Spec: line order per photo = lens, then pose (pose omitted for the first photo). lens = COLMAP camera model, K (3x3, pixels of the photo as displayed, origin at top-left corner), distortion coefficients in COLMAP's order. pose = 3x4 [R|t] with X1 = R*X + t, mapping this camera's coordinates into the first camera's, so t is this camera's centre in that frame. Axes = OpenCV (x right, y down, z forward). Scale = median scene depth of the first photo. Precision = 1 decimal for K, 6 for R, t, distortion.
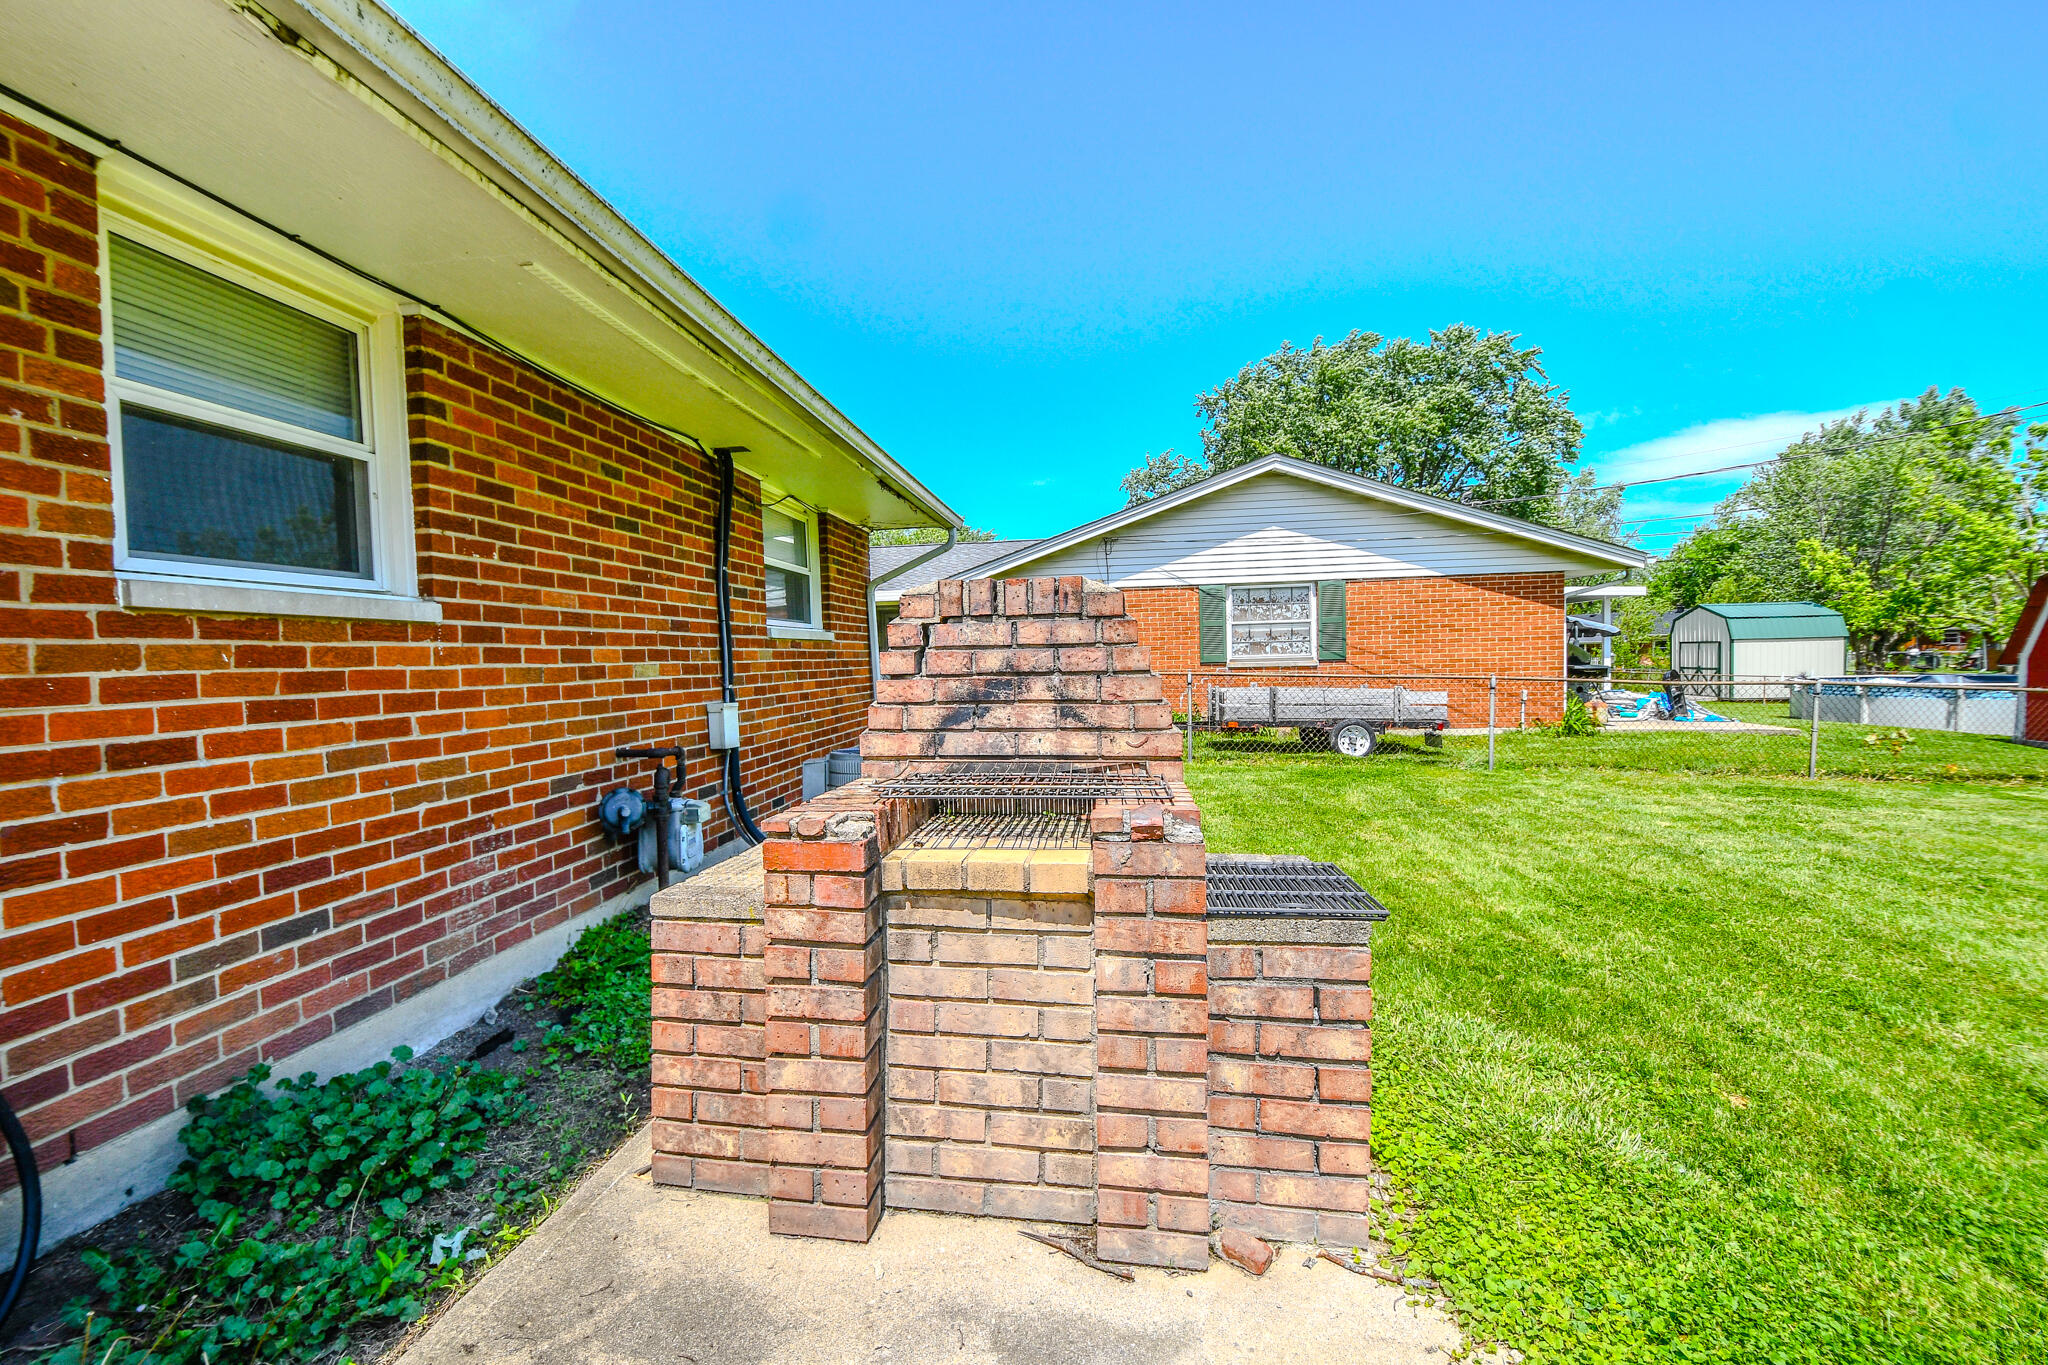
lens RADIAL K [[879.2, 0, 995.3], [0, 879.2, 694.9], [0, 0, 1]] dist [0.024663, -0.025077]
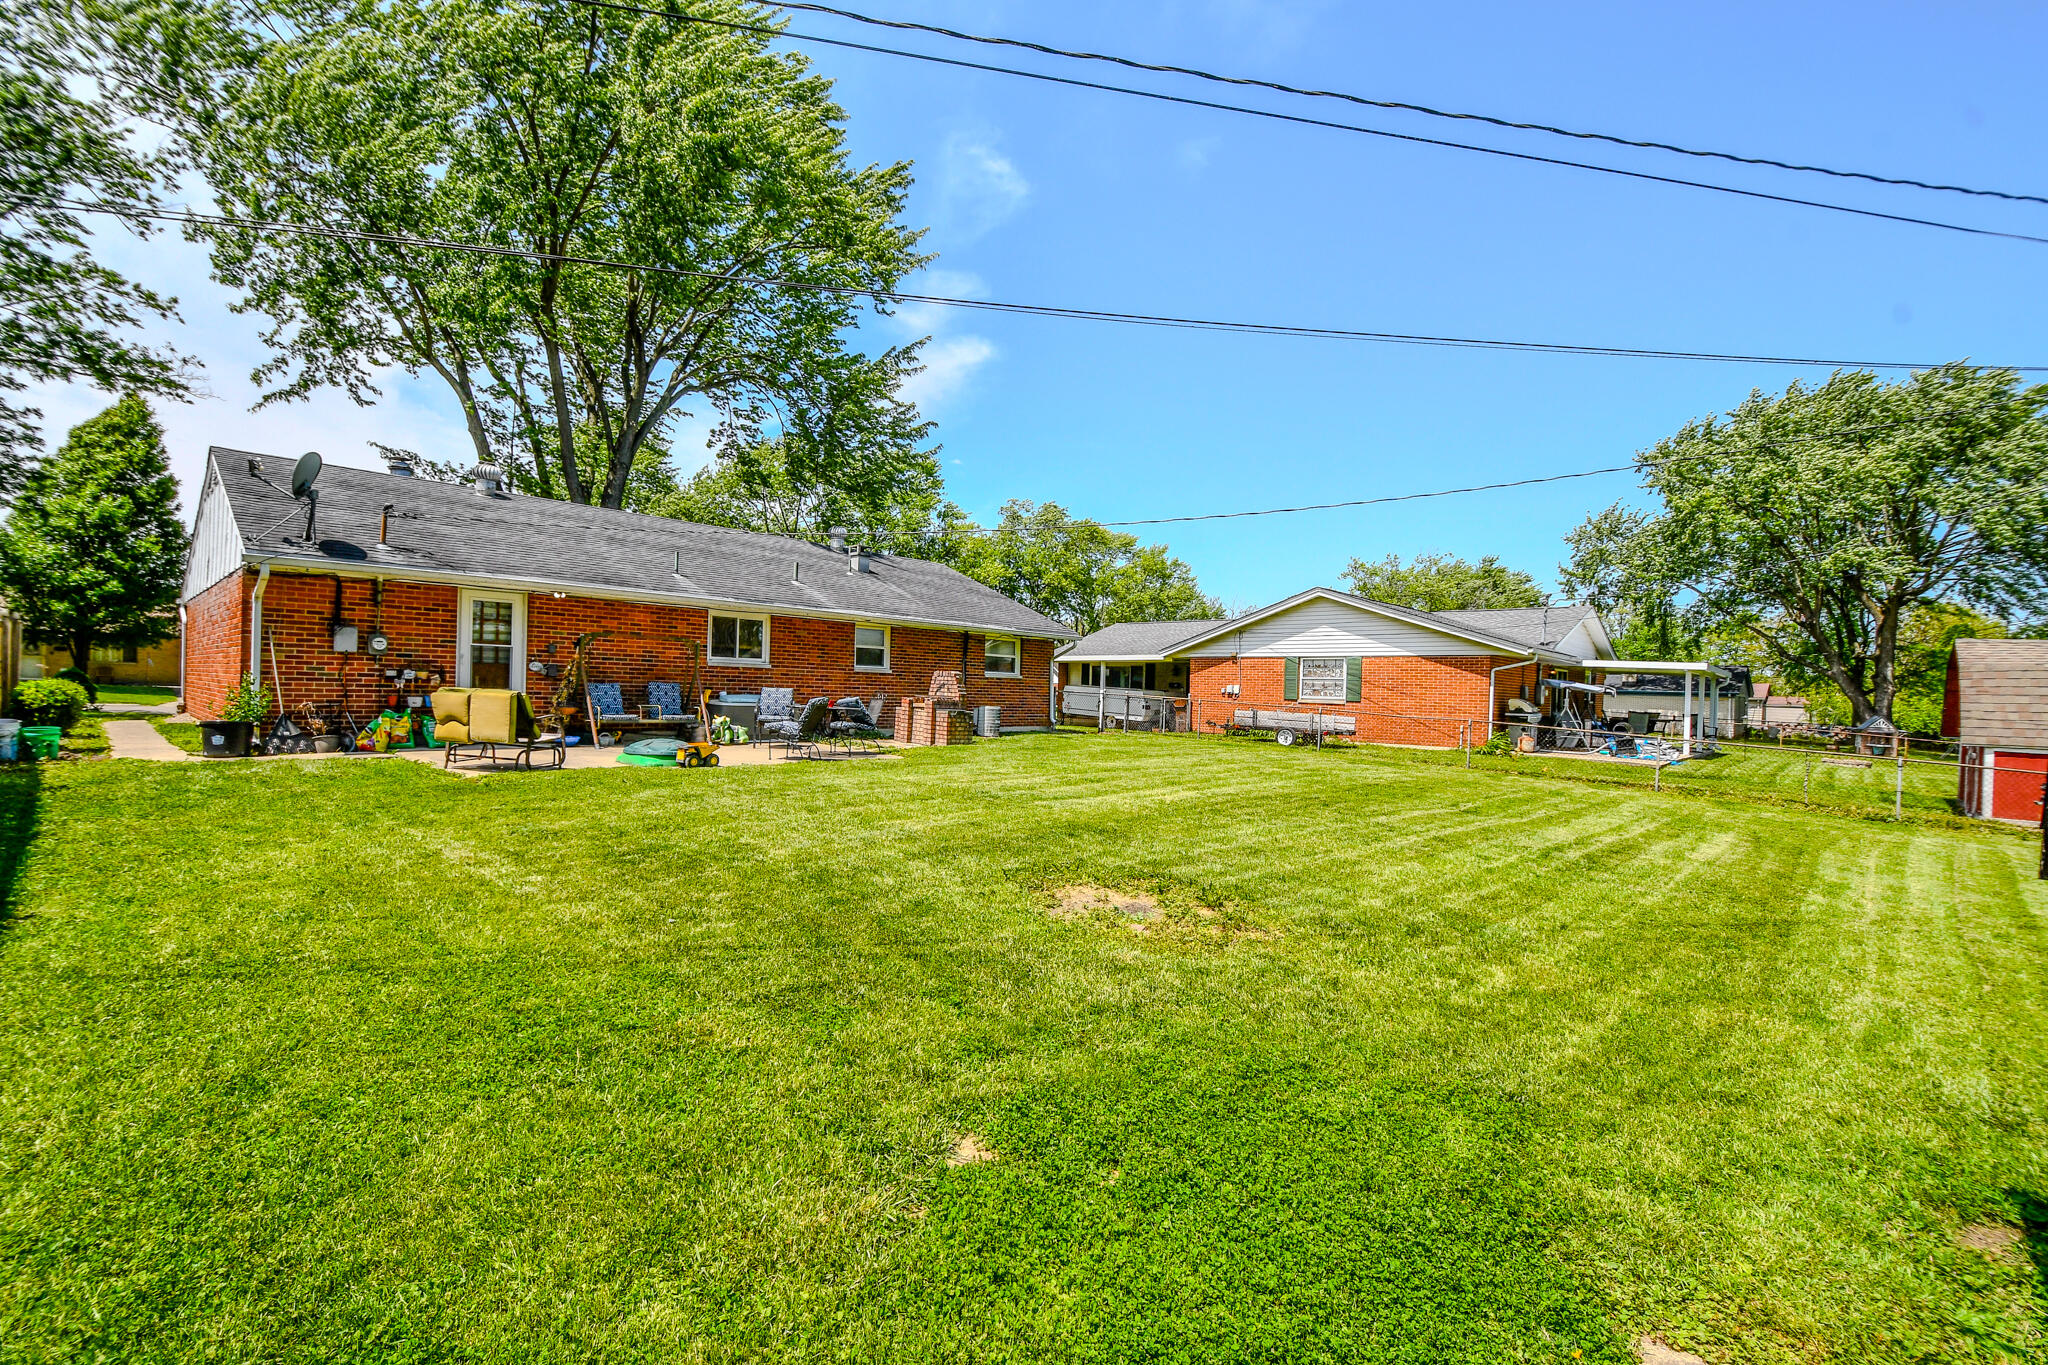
lens RADIAL K [[888.6, 0, 996.8], [0, 888.6, 699.4], [0, 0, 1]] dist [0.011760, -0.019771]
pose [[0.800314, 0.053976, -0.597146, 0.903161], [-0.073888, 0.997227, -0.008888, 0.025570], [0.595011, 0.051236, 0.802083, -0.873871]]
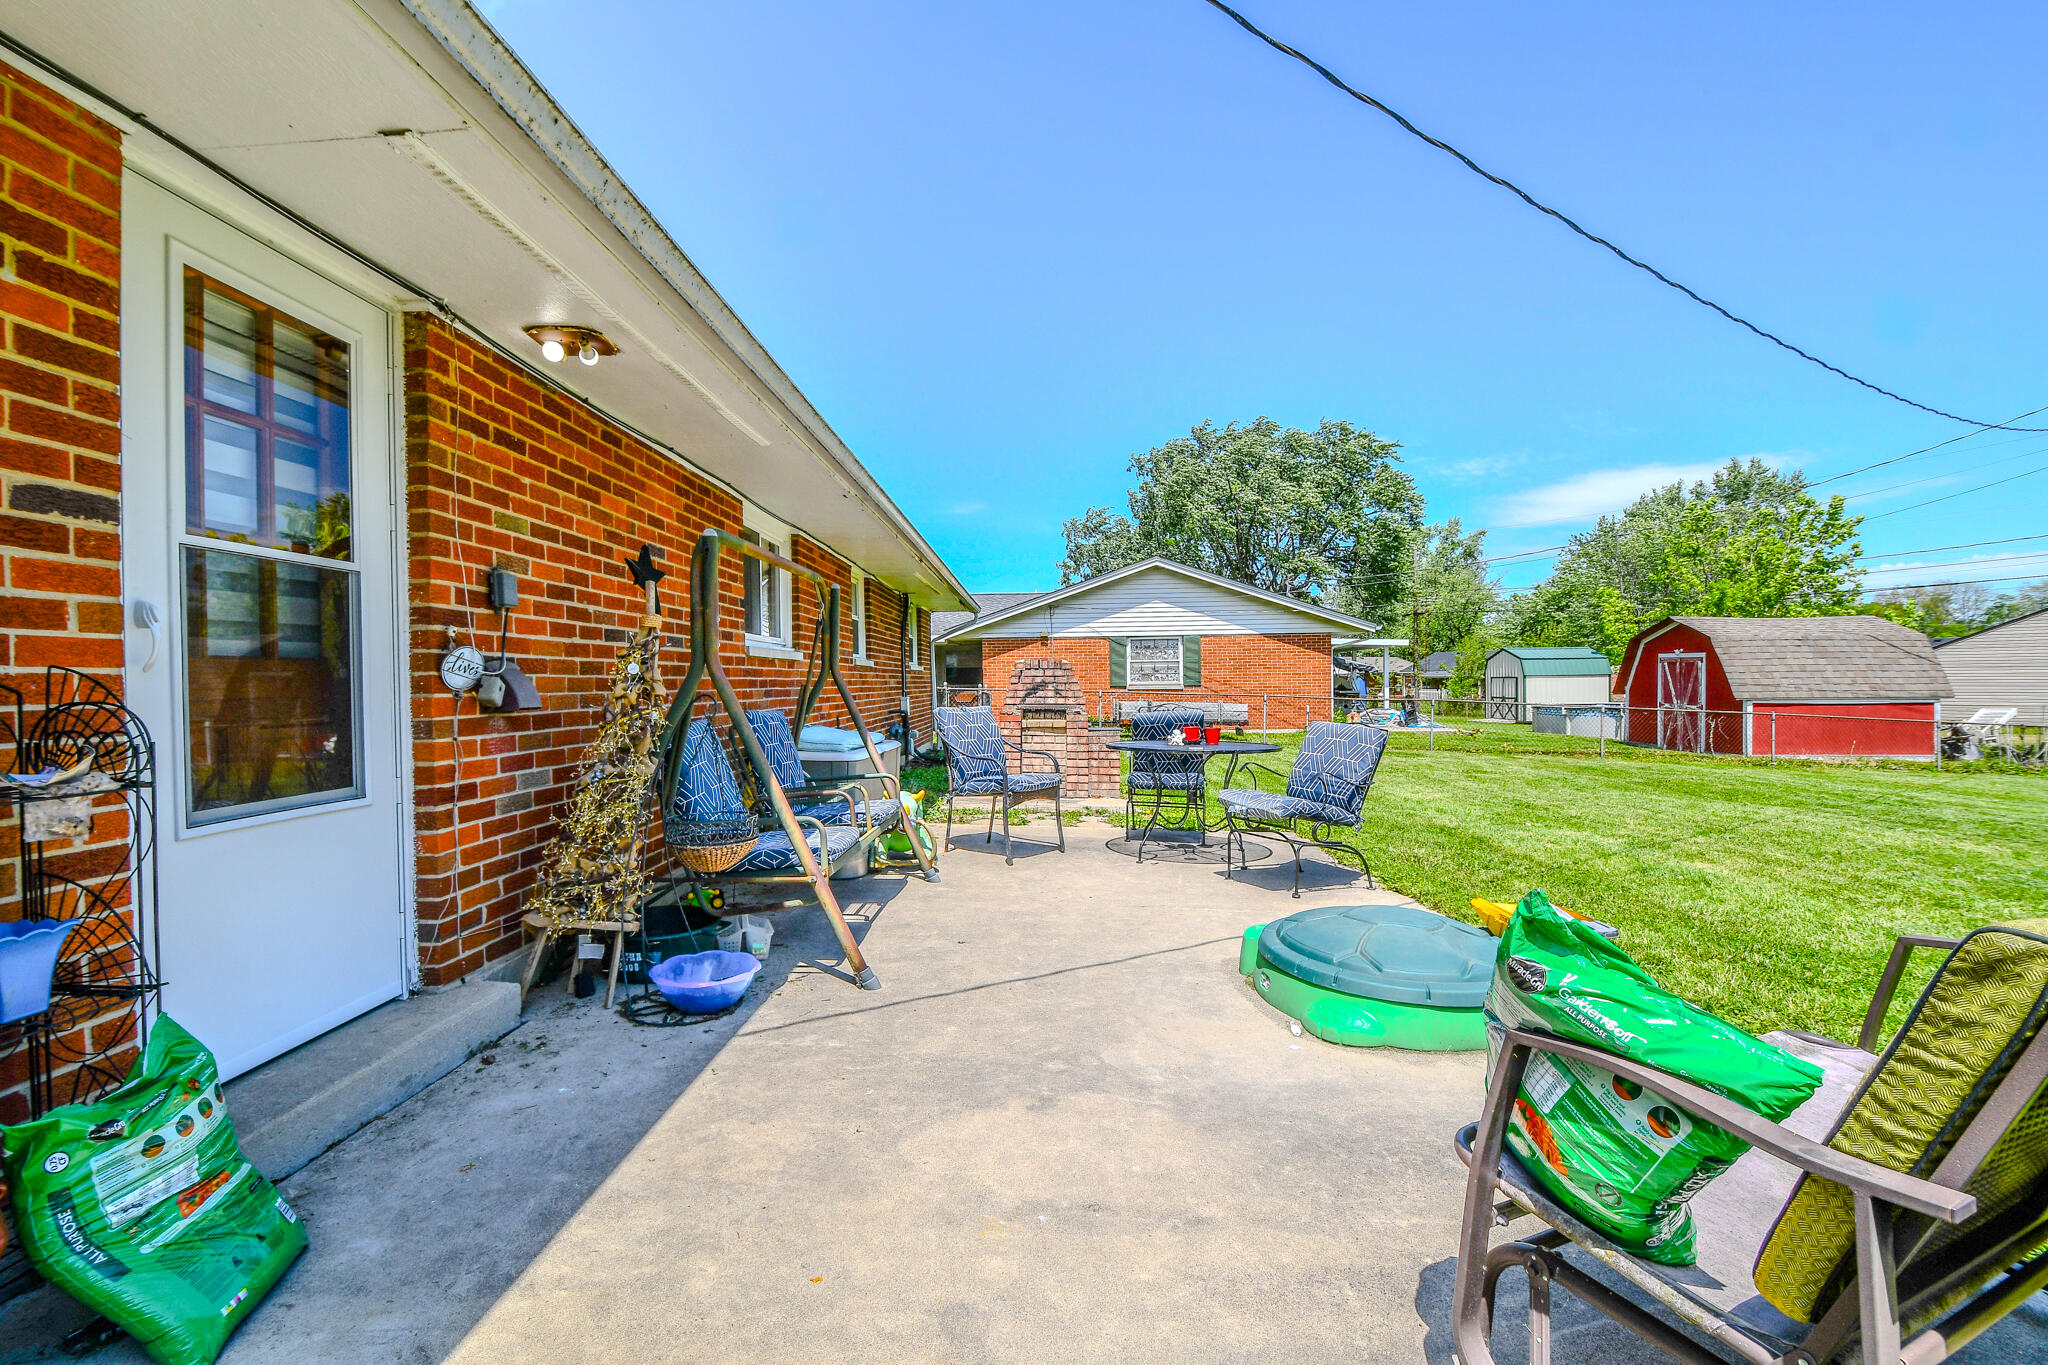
lens RADIAL K [[888.6, 0, 996.8], [0, 888.6, 699.4], [0, 0, 1]] dist [0.011760, -0.019771]
pose [[0.996554, 0.010494, 0.082279, -0.099771], [-0.008428, 0.999641, -0.025423, 0.029389], [-0.082517, 0.024642, 0.996285, -0.571009]]
